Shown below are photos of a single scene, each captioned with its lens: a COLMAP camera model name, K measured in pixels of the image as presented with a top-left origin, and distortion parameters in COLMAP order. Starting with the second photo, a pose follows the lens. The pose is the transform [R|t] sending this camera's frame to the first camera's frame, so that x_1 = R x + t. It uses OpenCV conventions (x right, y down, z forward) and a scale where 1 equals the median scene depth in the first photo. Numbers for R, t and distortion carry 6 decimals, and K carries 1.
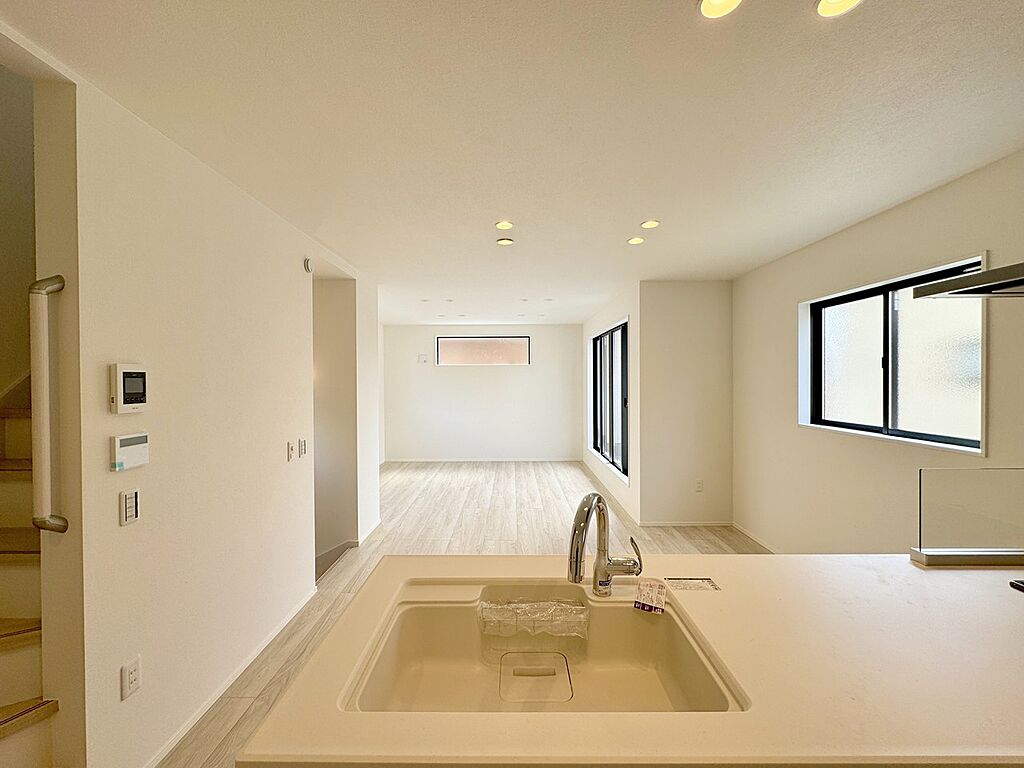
lens RADIAL K [[411.2, 0, 514.5], [0, 411.2, 383.2], [0, 0, 1]] dist [-0.002577, -0.000134]
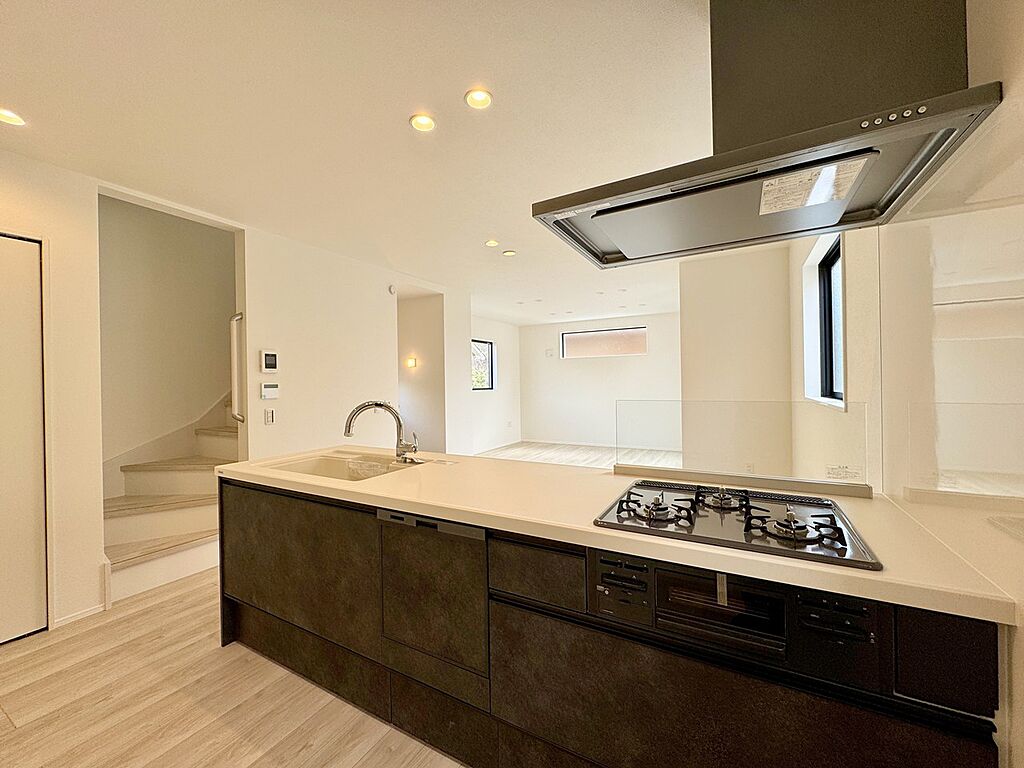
lens RADIAL K [[411.2, 0, 509.1], [0, 411.2, 382.6], [0, 0, 1]] dist [-0.002577, -0.000134]
pose [[0.869726, -0.009867, -0.493436, 0.615959], [0.007619, 0.999949, -0.006566, 0.073830], [0.493476, 0.001951, 0.869757, -0.128476]]
